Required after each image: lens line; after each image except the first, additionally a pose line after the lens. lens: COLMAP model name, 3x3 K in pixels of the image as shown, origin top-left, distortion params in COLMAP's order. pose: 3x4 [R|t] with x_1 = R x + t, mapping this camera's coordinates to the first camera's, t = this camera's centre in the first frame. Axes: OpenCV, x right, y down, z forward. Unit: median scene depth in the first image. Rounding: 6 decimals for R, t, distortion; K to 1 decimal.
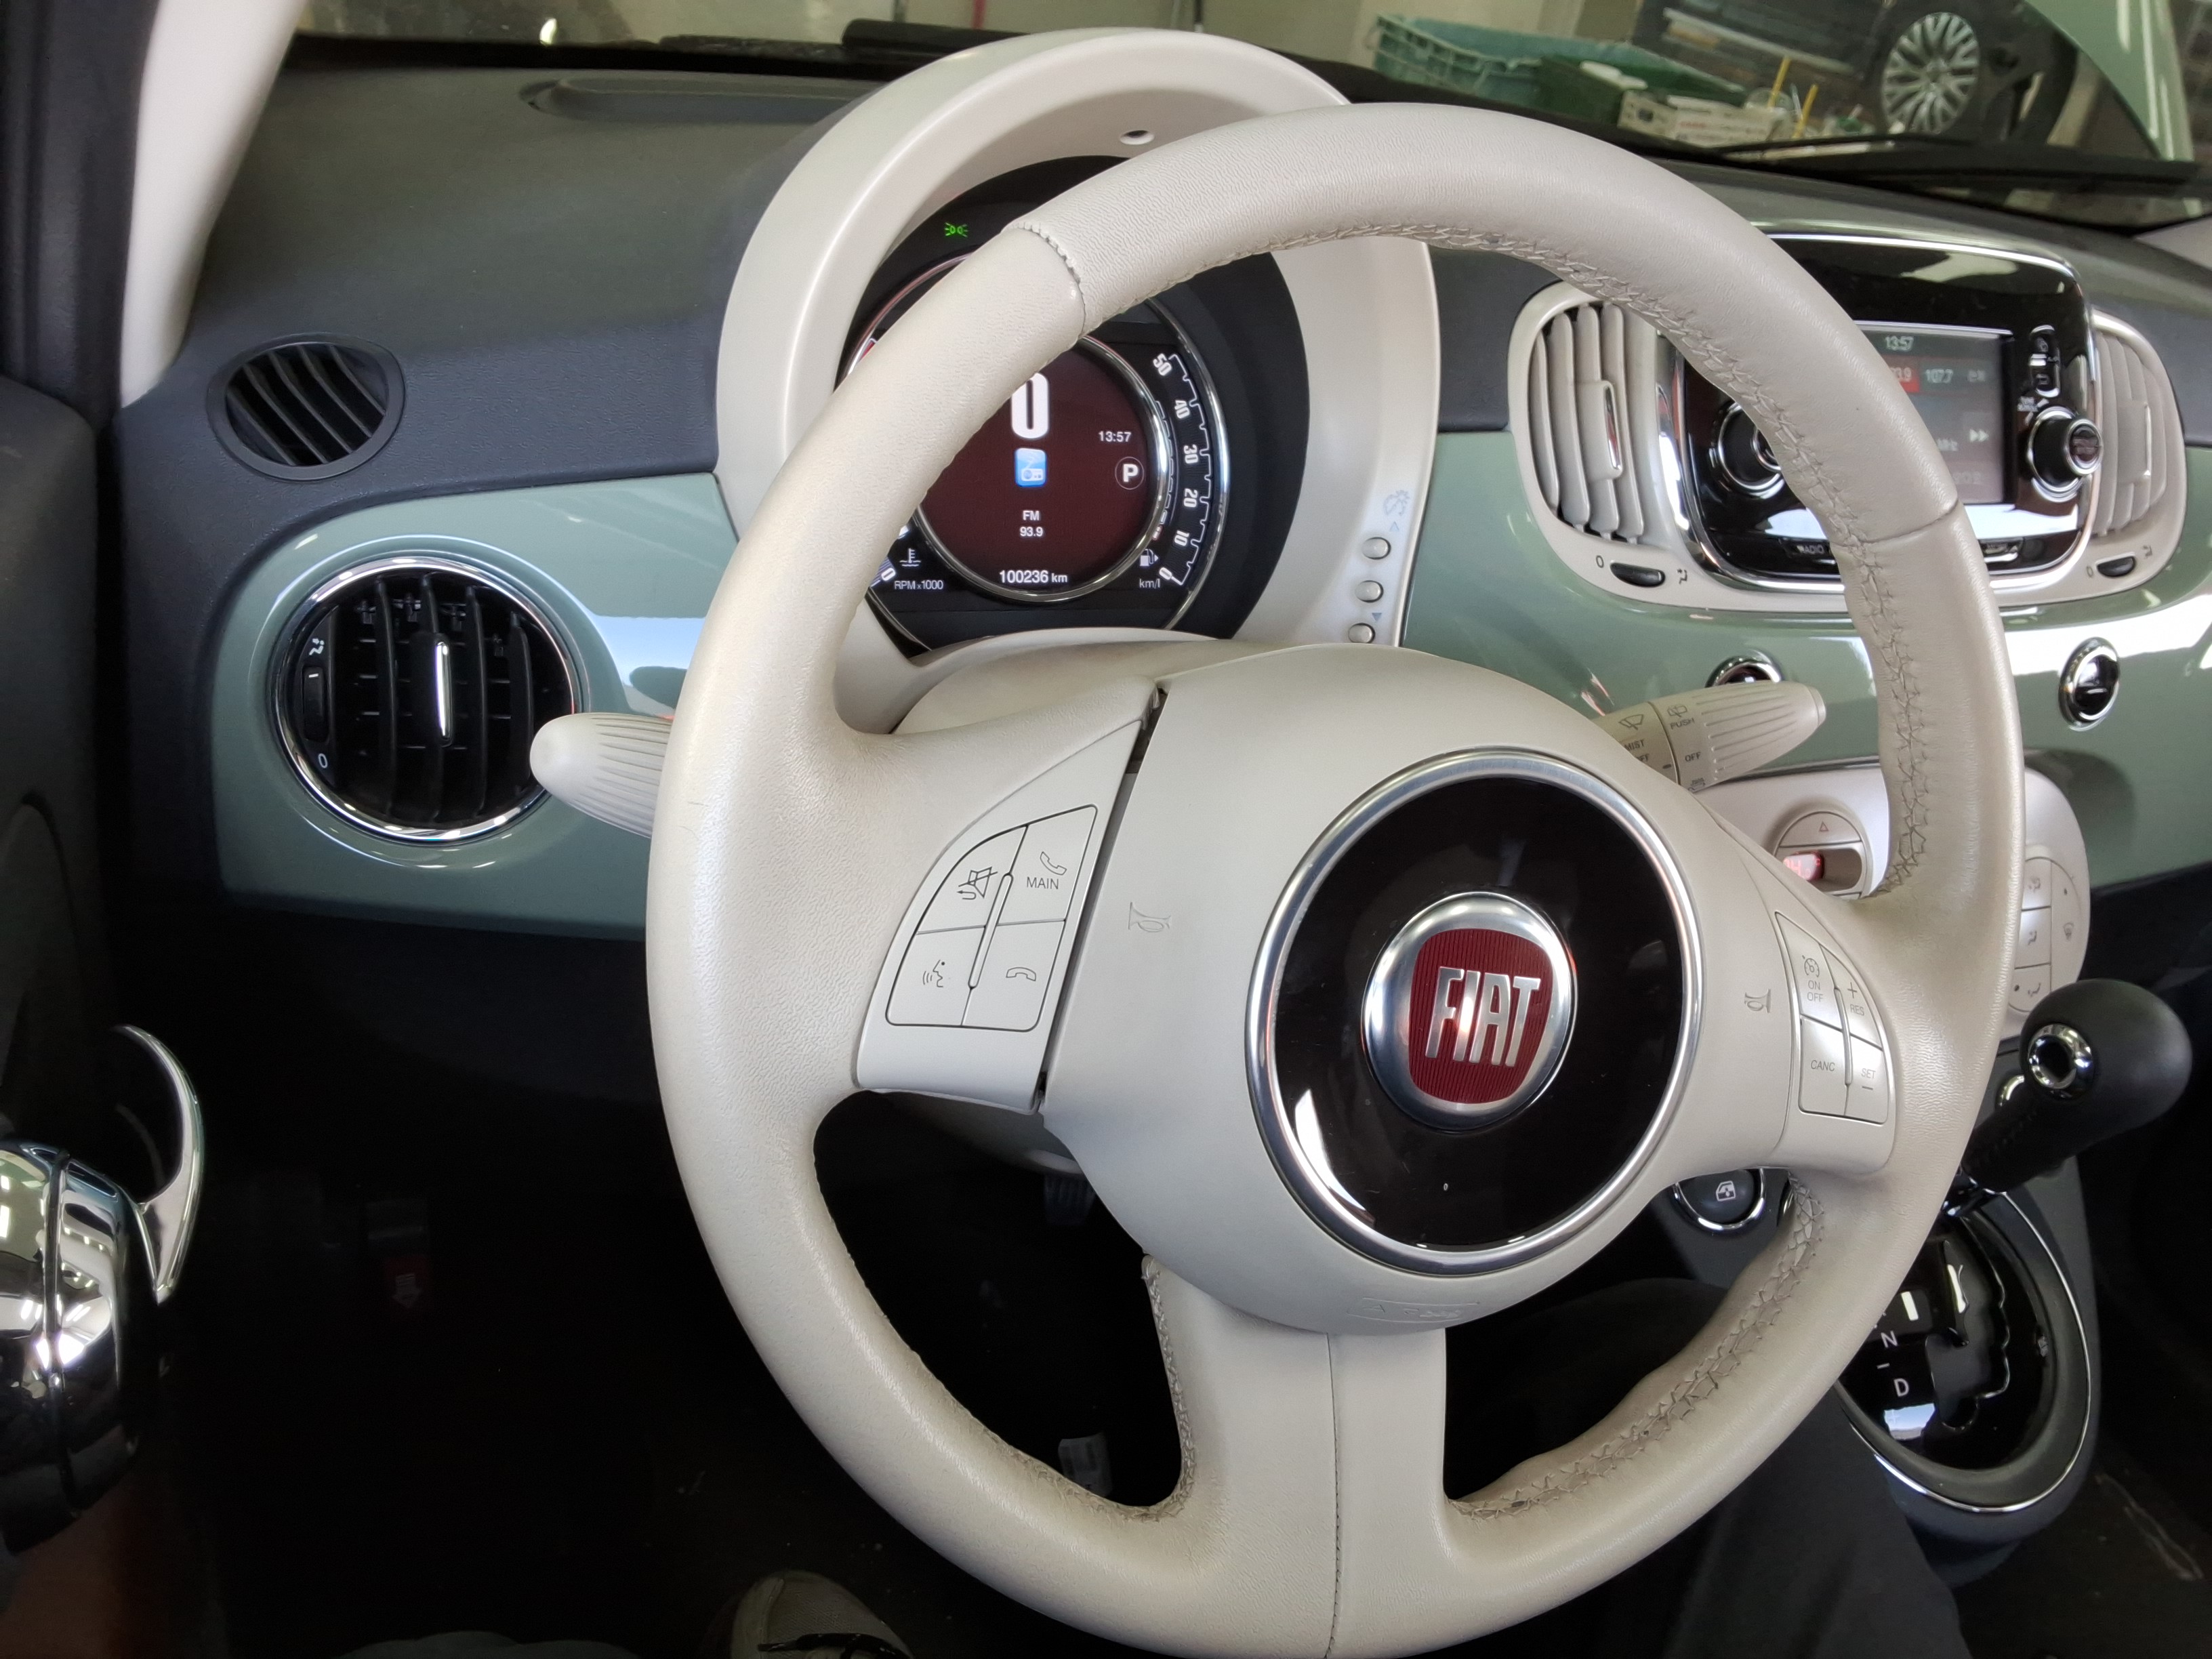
lens RADIAL K [[1689.9, 0, 1108.8], [0, 1689.9, 835.9], [0, 0, 1]] dist [0.071964, -0.098128]
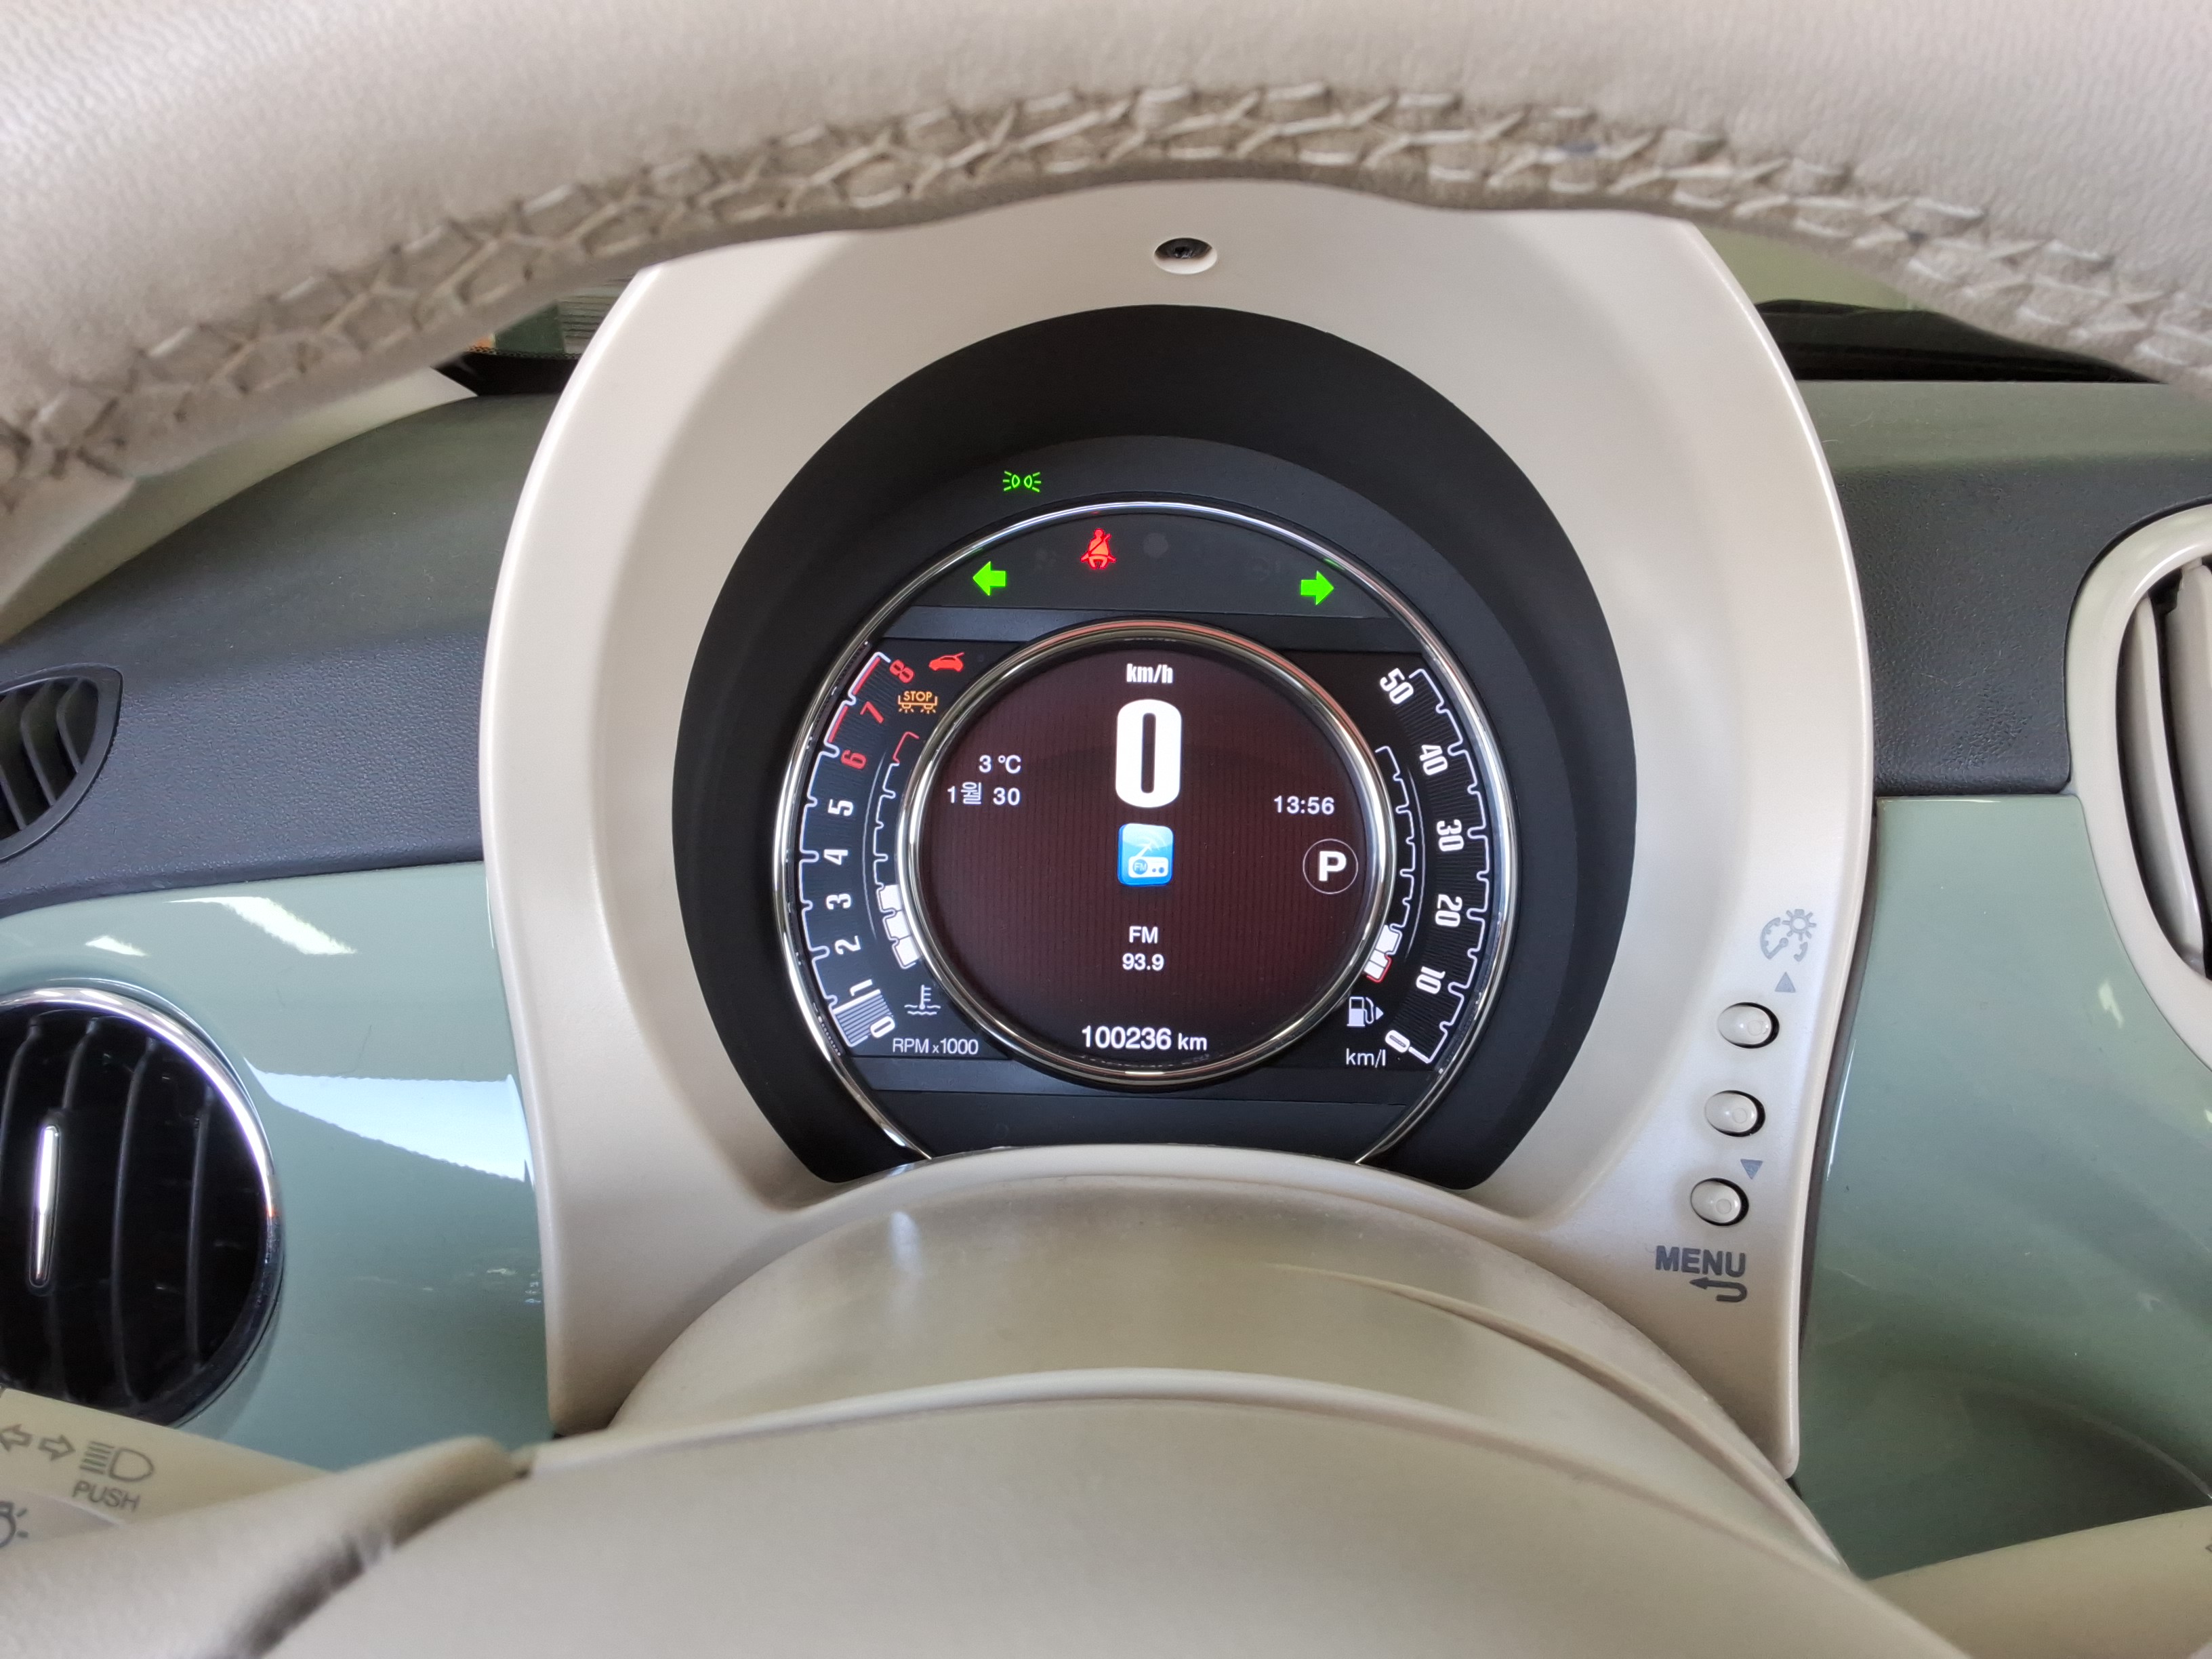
lens RADIAL K [[1689.9, 0, 1108.8], [0, 1689.9, 835.9], [0, 0, 1]] dist [0.071964, -0.098128]
pose [[0.923256, 0.005036, -0.384151, 0.165701], [-0.091062, 0.974288, -0.206083, -0.099487], [0.373236, 0.225249, 0.899976, 0.455550]]
